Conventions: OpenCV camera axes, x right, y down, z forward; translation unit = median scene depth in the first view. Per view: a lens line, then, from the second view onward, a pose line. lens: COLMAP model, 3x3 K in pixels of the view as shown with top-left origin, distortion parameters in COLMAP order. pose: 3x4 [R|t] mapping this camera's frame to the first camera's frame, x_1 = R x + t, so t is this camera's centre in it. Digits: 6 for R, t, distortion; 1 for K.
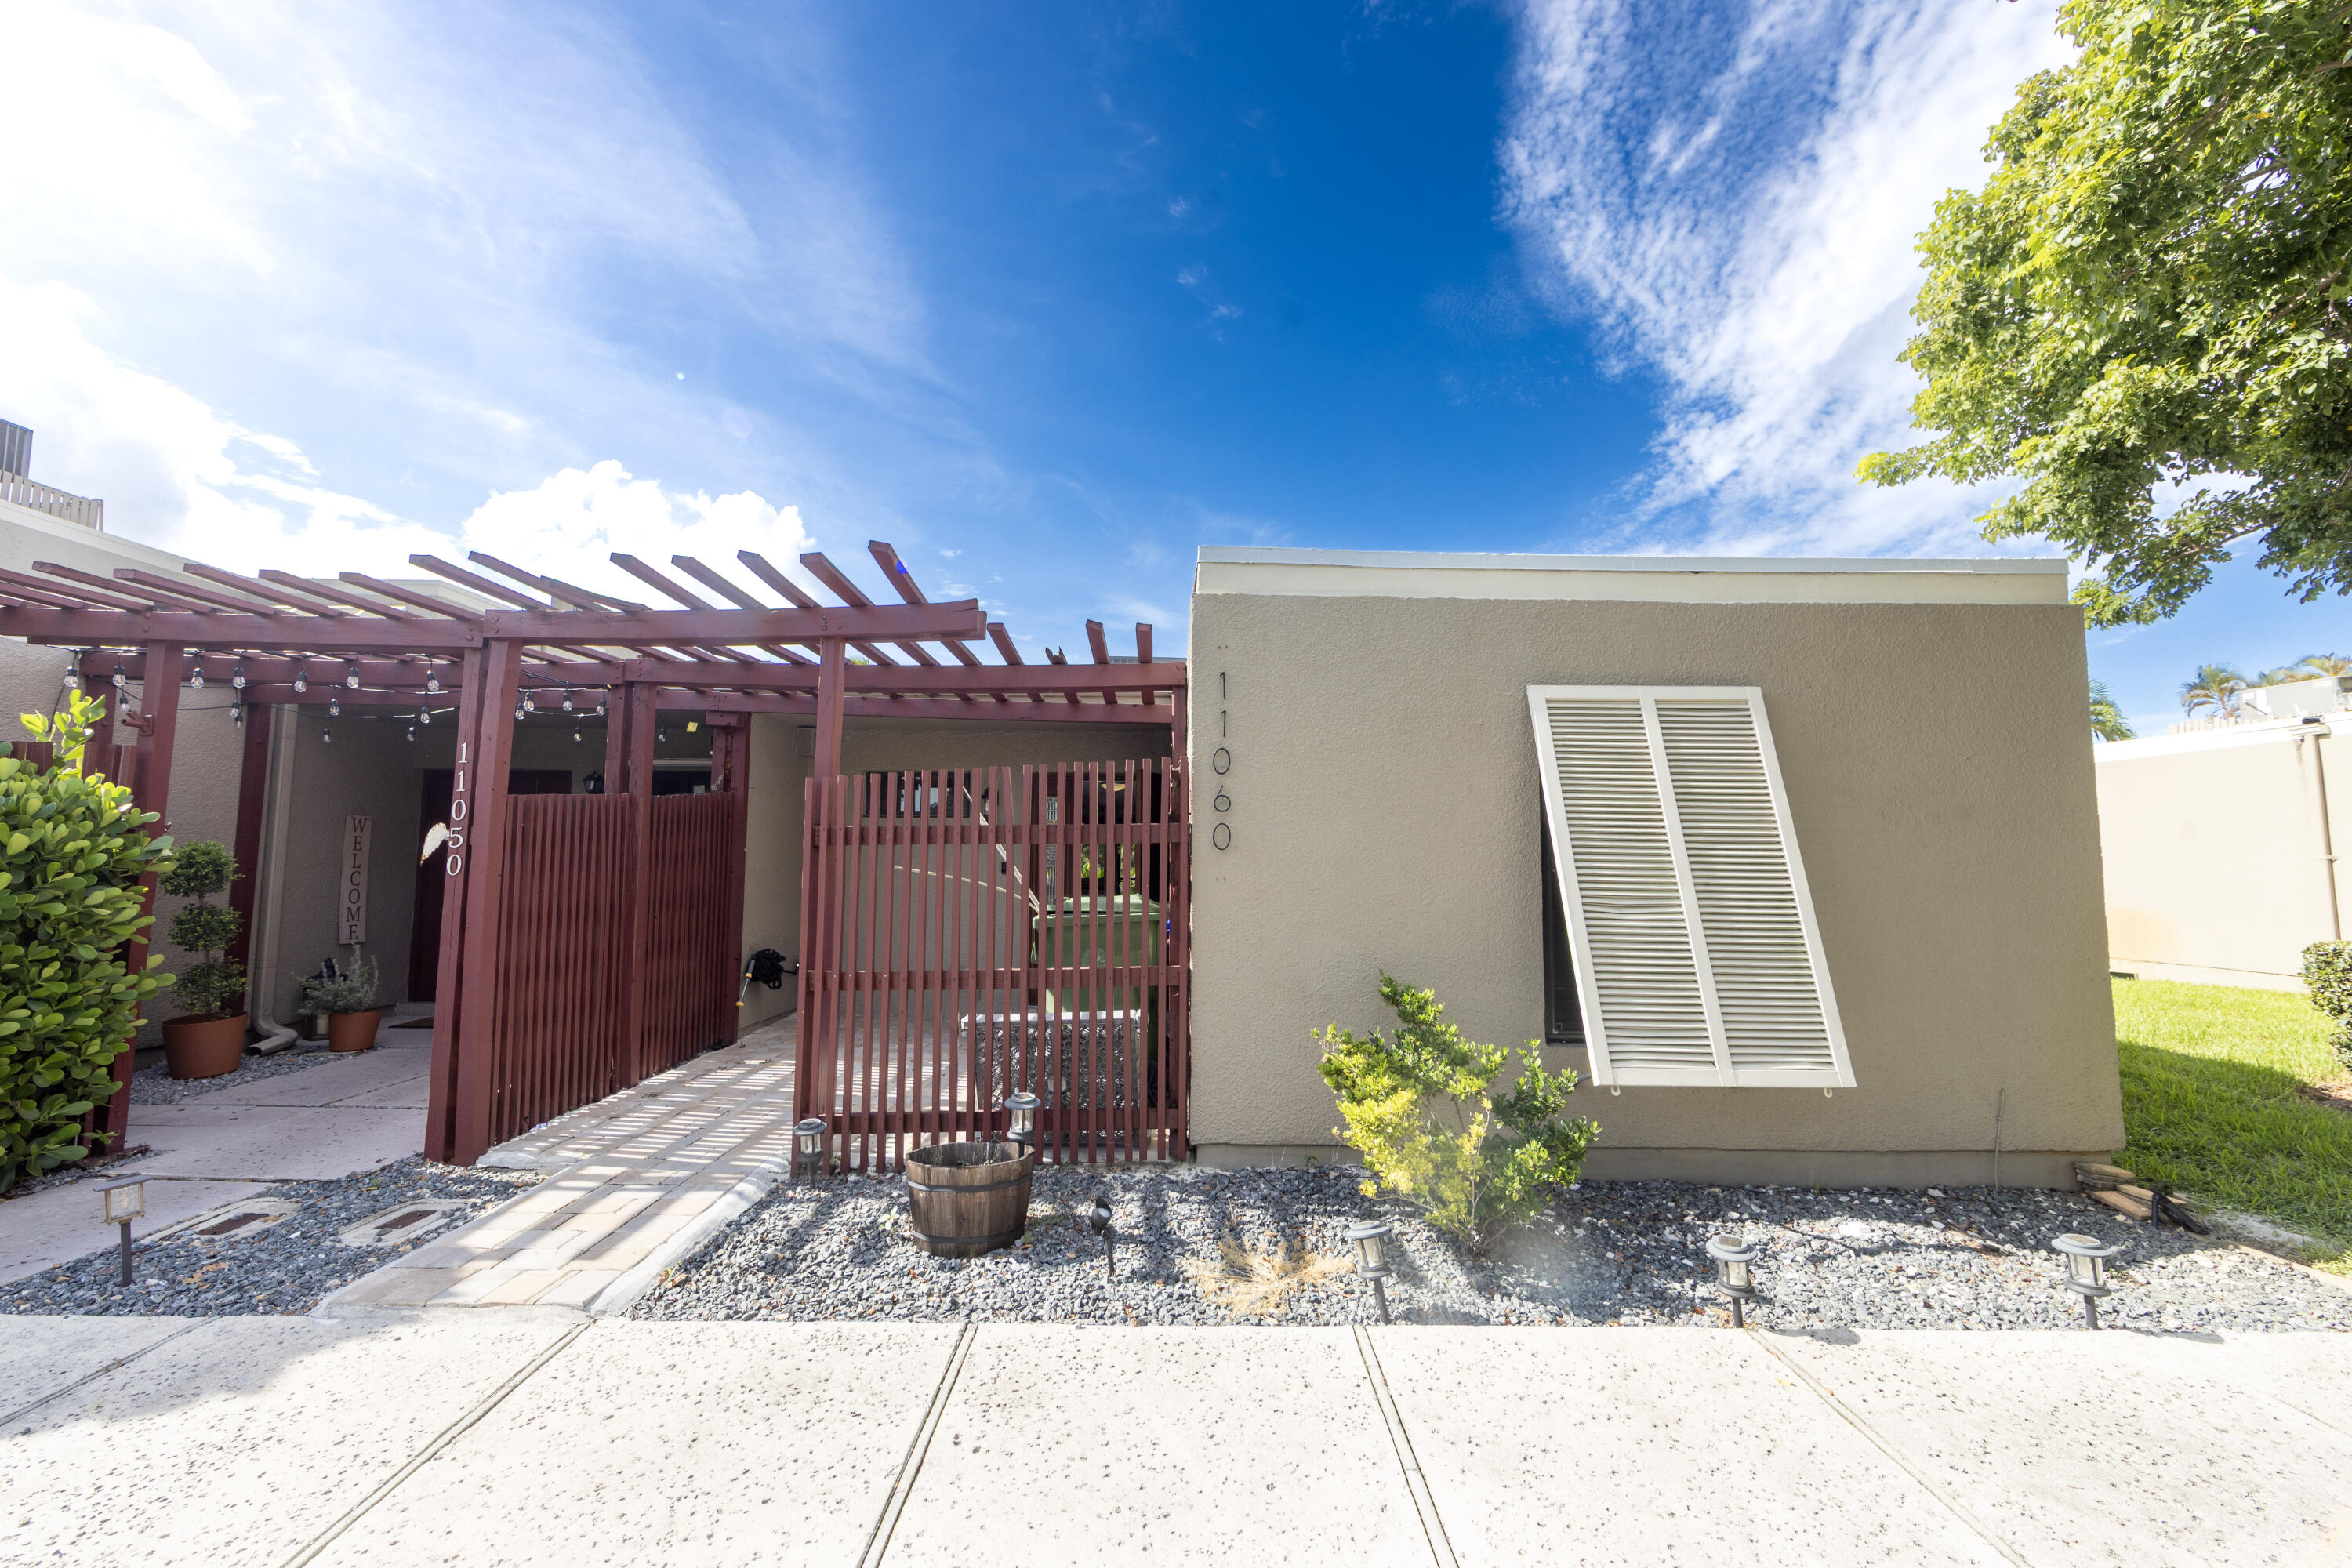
lens RADIAL K [[911.9, 0, 1170.2], [0, 911.9, 793.4], [0, 0, 1]] dist [0.000247, -0.001346]
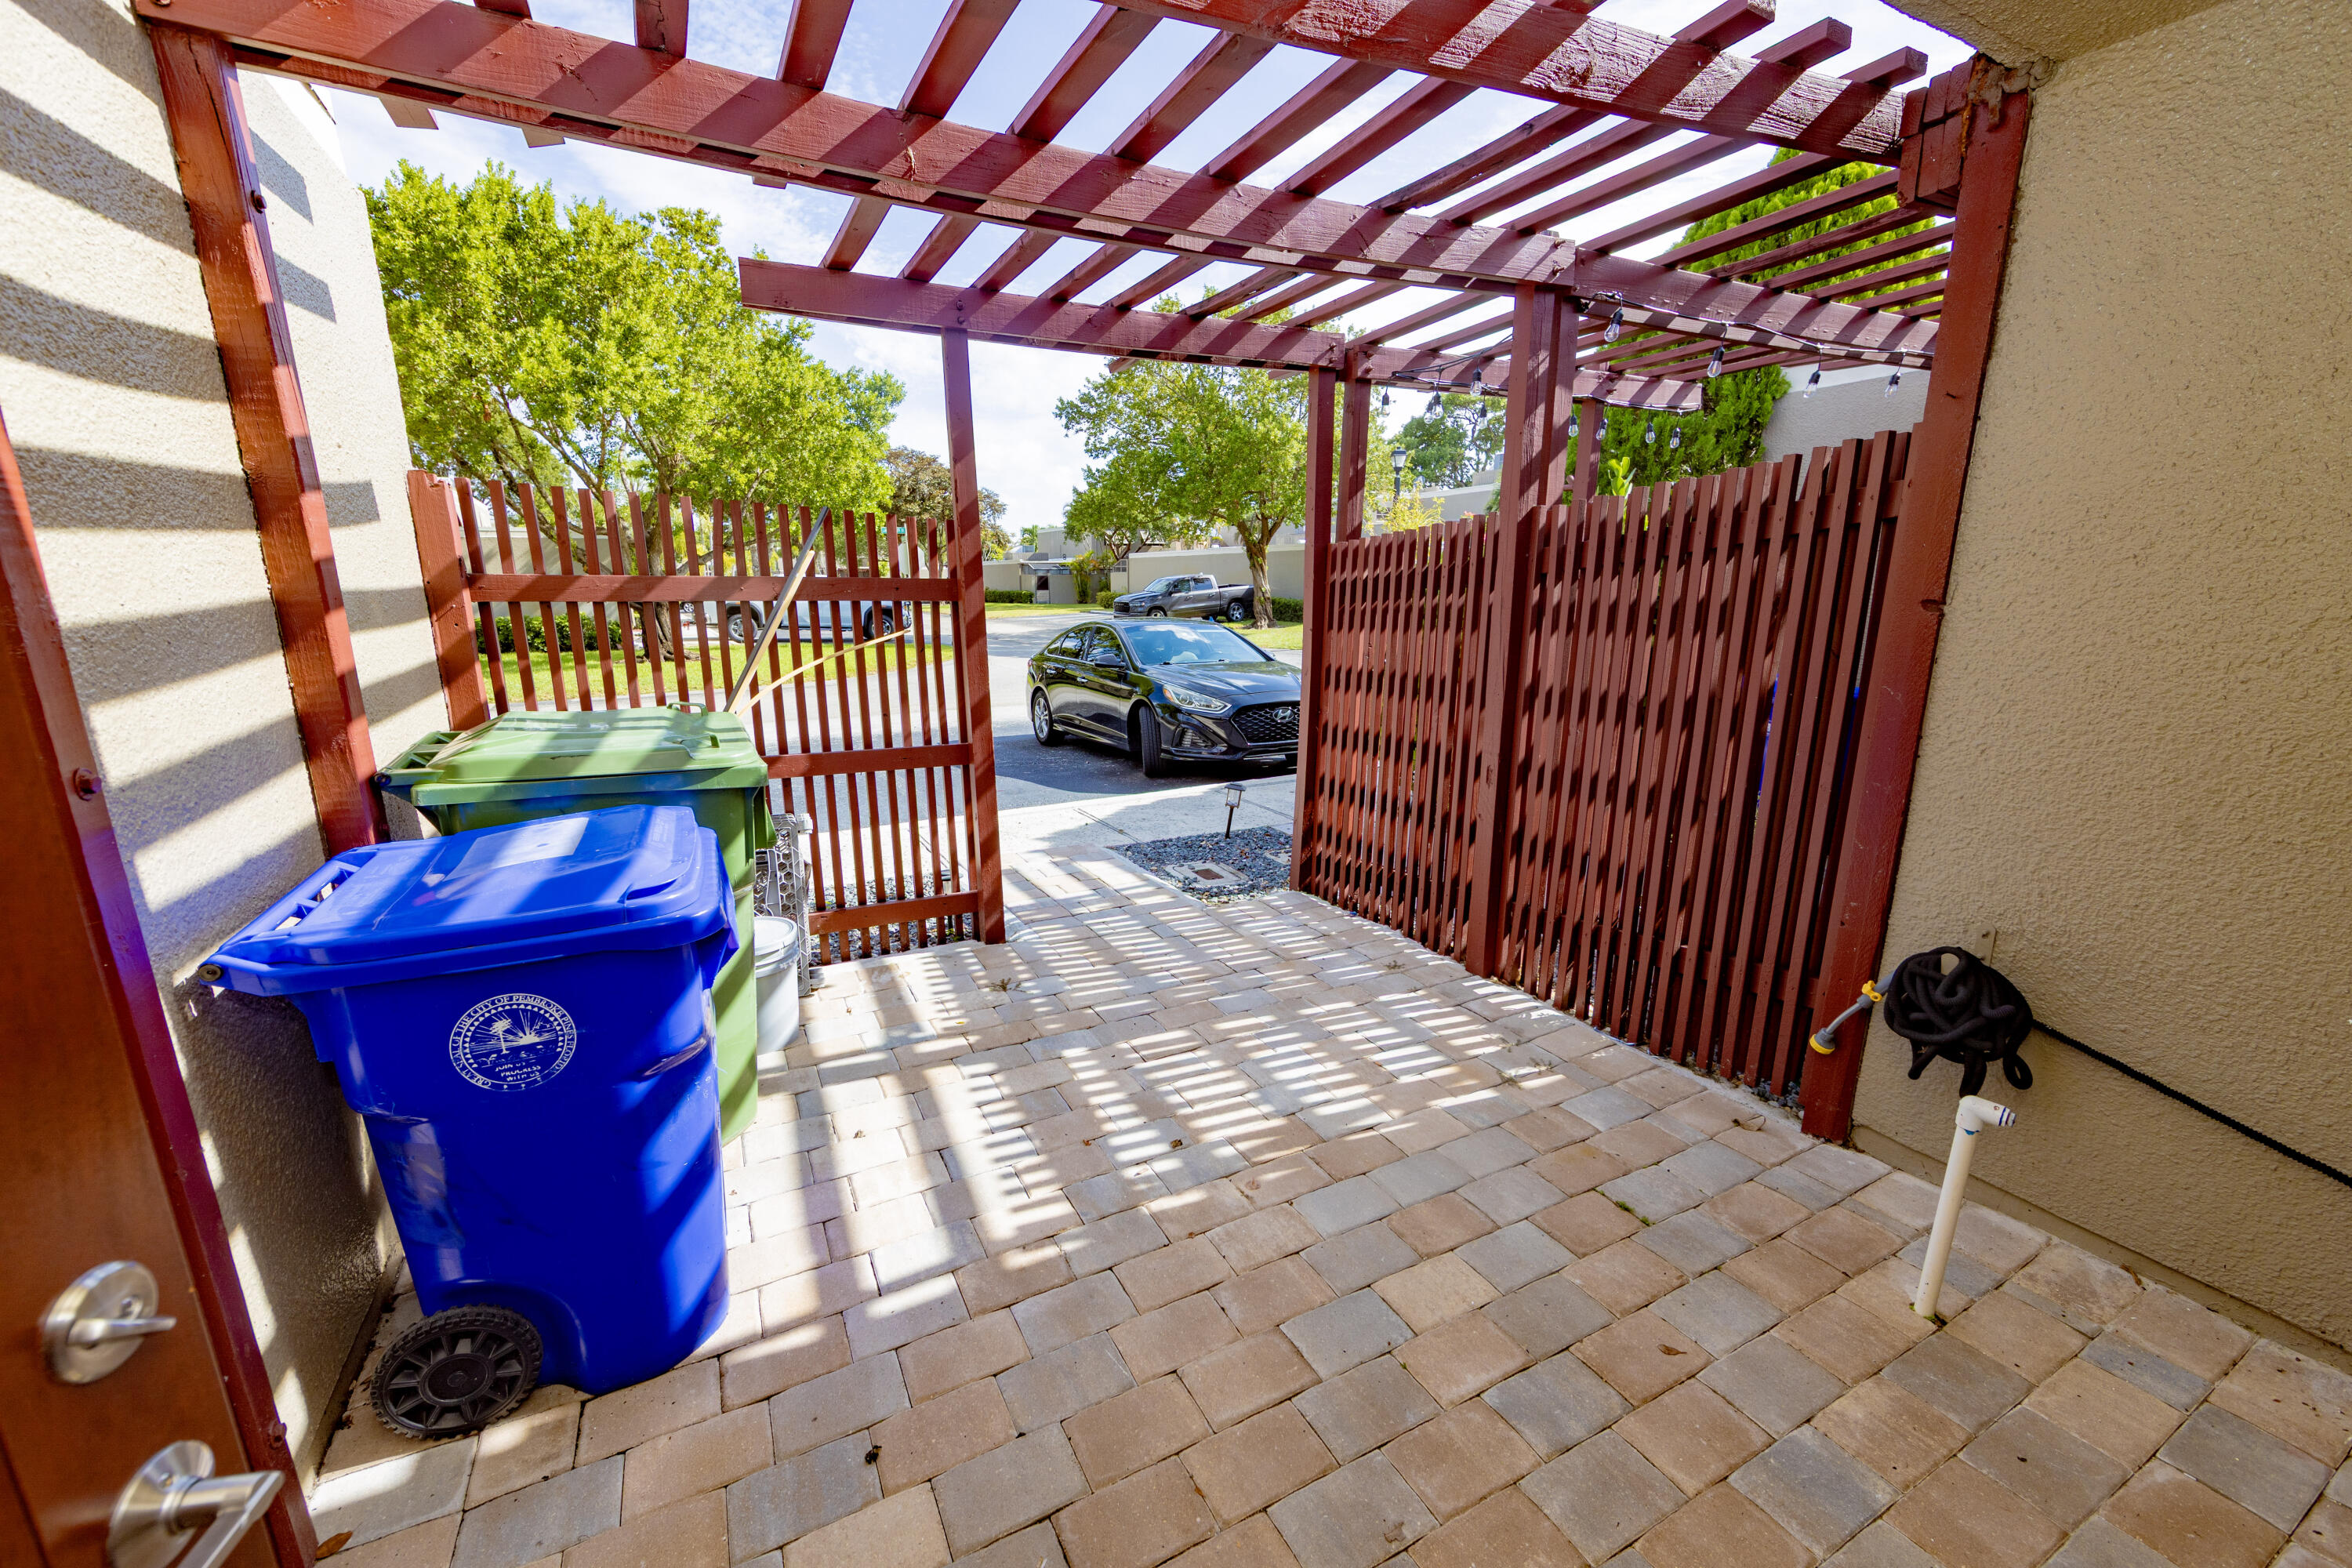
lens RADIAL K [[911.9, 0, 1168.6], [0, 911.9, 801.2], [0, 0, 1]] dist [0.000247, -0.001346]
pose [[-0.889815, 0.104682, -0.444152, -0.153393], [0.036641, 0.986579, 0.159119, 0.114505], [0.454848, 0.125312, -0.881709, 1.892554]]
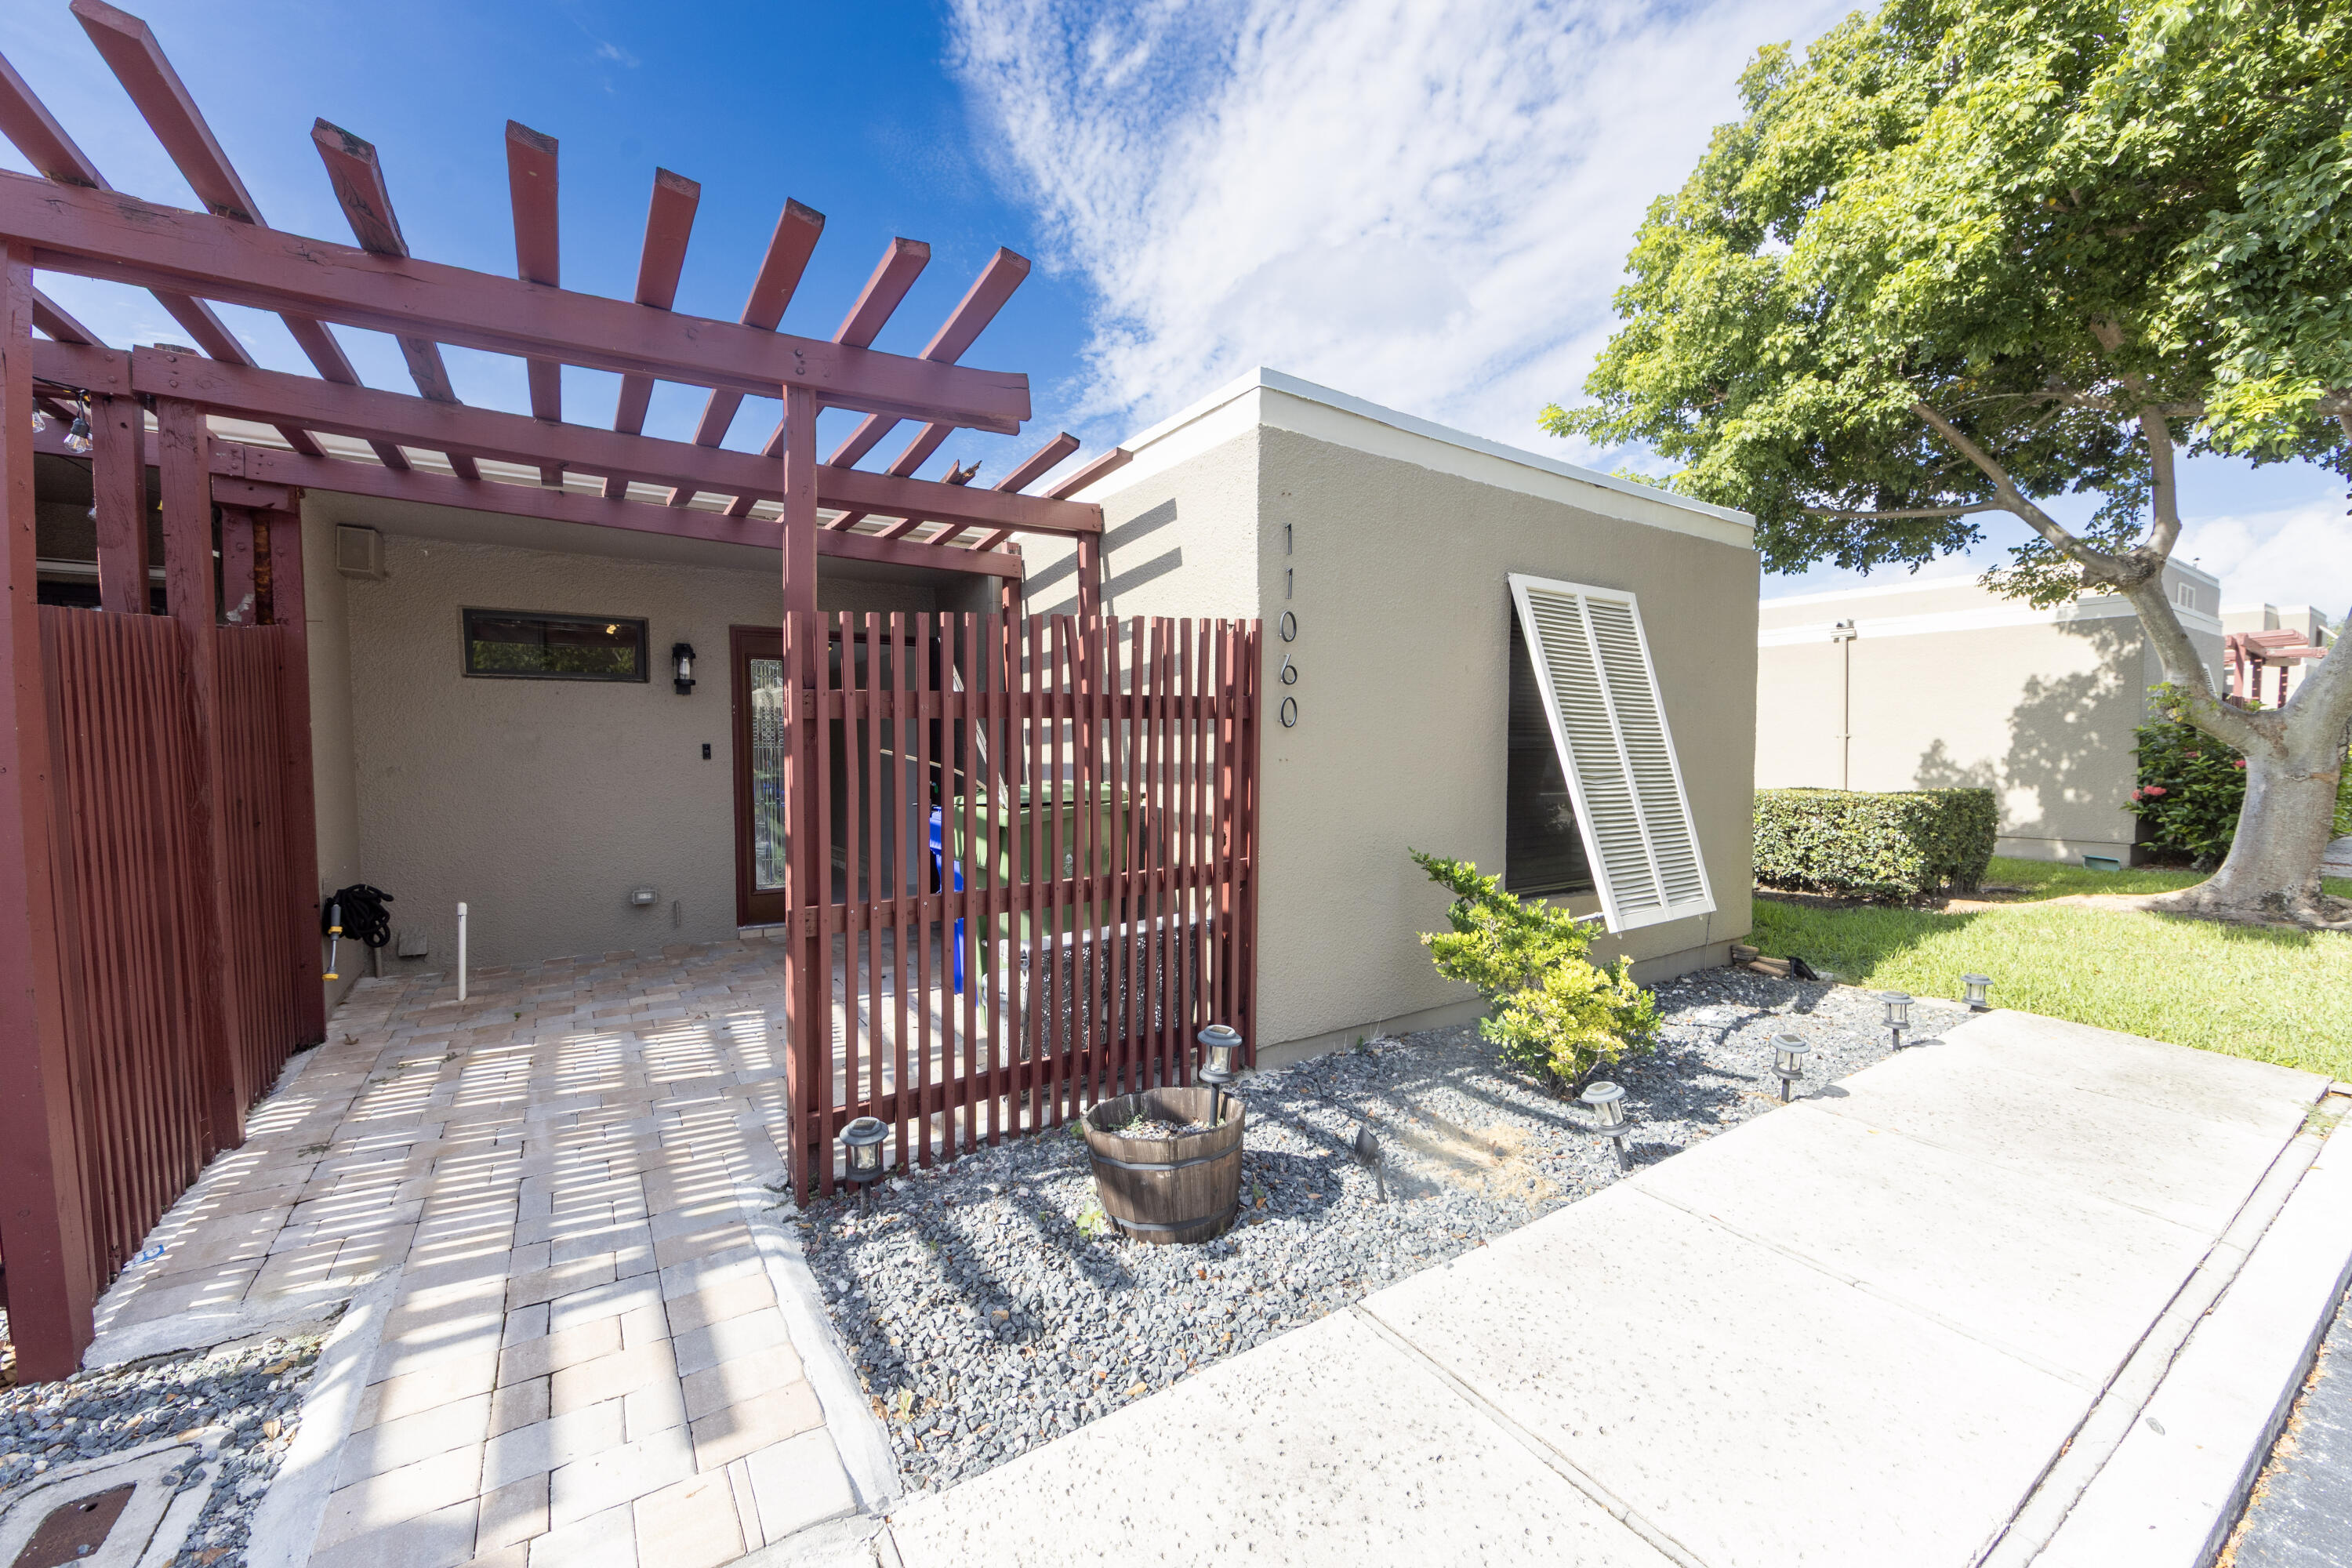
lens RADIAL K [[911.9, 0, 1172.5], [0, 911.9, 791.6], [0, 0, 1]] dist [0.000247, -0.001346]
pose [[0.834589, -0.034018, 0.549822, -0.530289], [-0.037408, 0.992288, 0.118177, 0.023147], [-0.549601, -0.119197, 0.826880, 0.315271]]
